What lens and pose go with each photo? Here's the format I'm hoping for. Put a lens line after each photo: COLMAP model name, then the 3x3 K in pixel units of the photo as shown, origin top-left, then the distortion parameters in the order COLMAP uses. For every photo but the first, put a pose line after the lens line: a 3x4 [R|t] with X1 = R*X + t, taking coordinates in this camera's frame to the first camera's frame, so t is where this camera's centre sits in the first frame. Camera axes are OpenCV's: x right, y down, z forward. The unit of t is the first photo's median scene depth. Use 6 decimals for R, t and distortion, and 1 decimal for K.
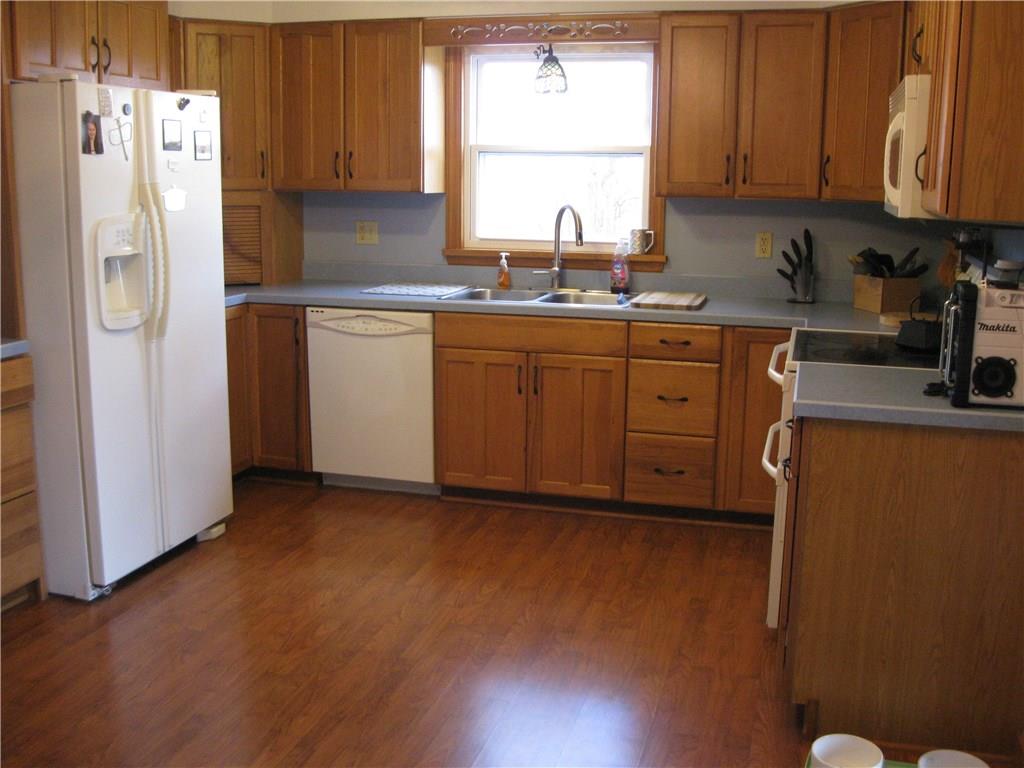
lens RADIAL K [[1026.7, 0, 512.0], [0, 1026.7, 384.0], [0, 0, 1]] dist [-0.116463, 0.059878]
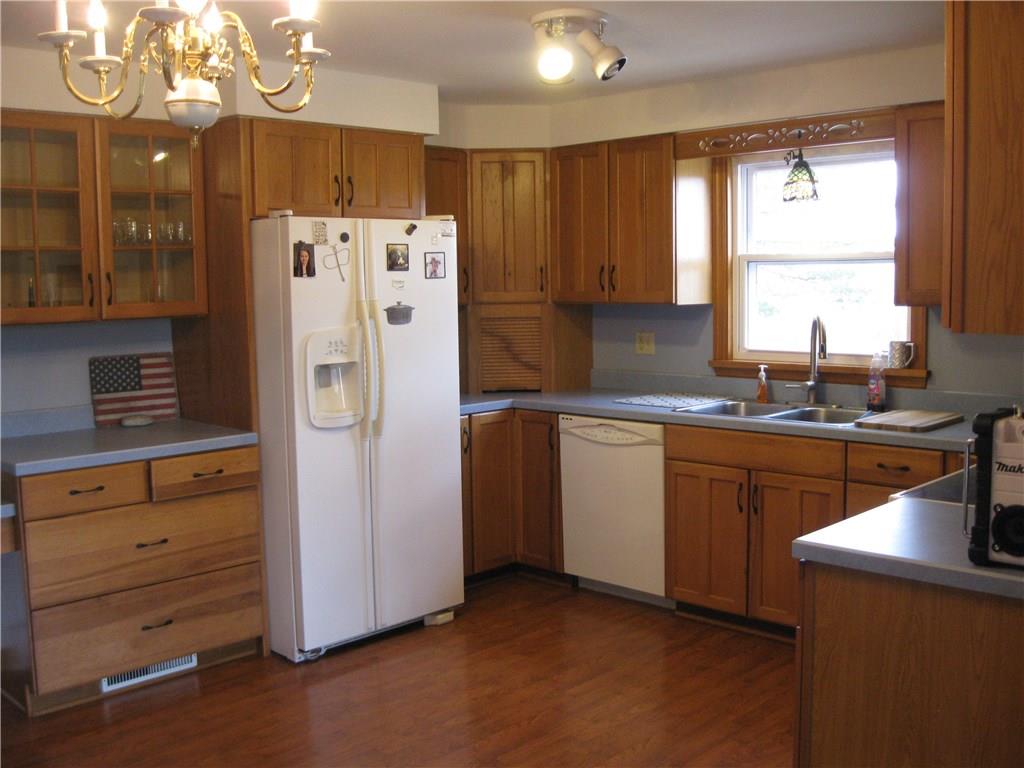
lens RADIAL K [[1020.8, 0, 512.7], [0, 1020.8, 404.6], [0, 0, 1]] dist [-0.109542, 0.021867]
pose [[0.883885, 0.029522, -0.466772, 0.250599], [-0.067285, 0.995651, -0.064439, -0.014792], [0.462839, 0.088363, 0.882027, 0.057045]]
